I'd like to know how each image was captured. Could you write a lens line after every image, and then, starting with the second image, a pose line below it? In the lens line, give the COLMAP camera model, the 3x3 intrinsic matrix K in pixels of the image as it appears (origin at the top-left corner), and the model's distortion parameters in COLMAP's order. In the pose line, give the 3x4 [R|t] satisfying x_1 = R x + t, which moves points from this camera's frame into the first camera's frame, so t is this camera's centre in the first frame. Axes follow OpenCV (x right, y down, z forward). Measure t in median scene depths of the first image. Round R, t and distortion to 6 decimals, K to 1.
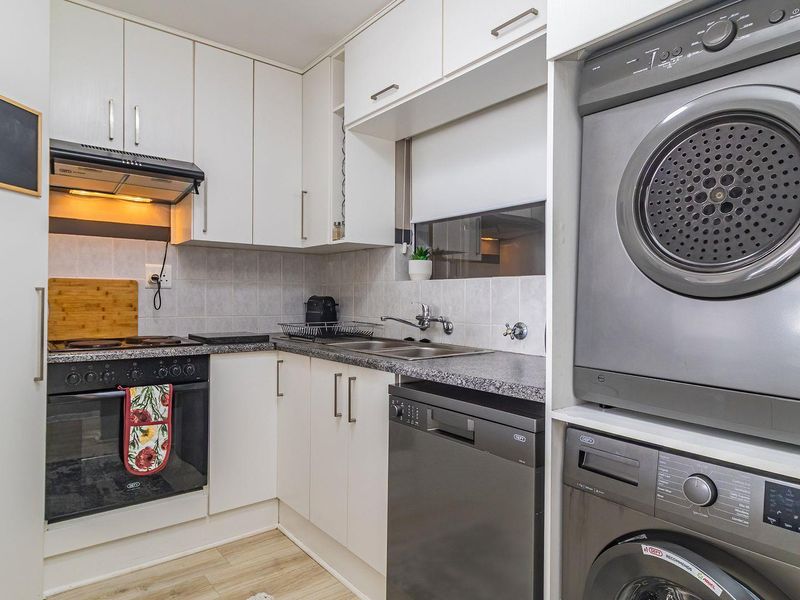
lens RADIAL K [[502.4, 0, 399.0], [0, 502.4, 297.7], [0, 0, 1]] dist [0.002034, 0.002771]
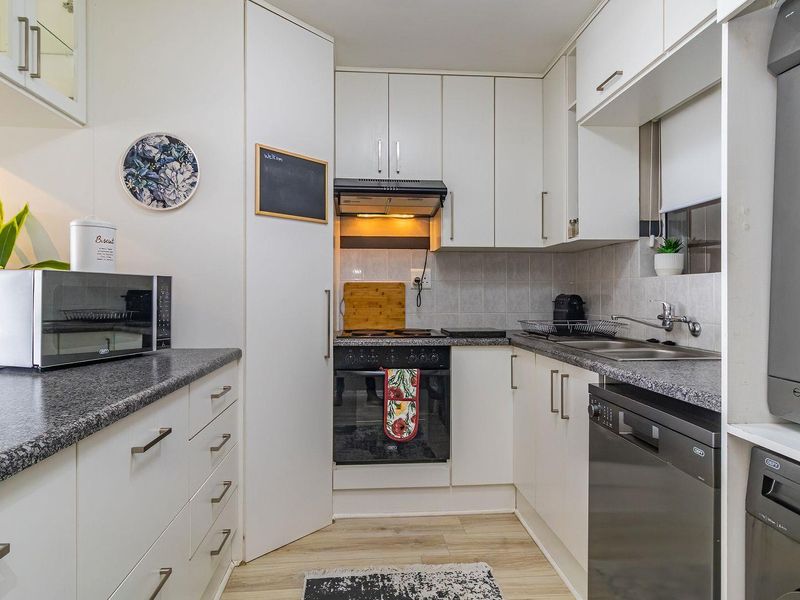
lens RADIAL K [[502.4, 0, 399.1], [0, 502.4, 297.1], [0, 0, 1]] dist [0.002034, 0.002771]
pose [[0.830559, -0.006165, -0.556896, 0.165975], [0.007093, 0.999975, -0.000492, 0.000717], [0.556885, -0.003542, 0.830582, -0.019878]]
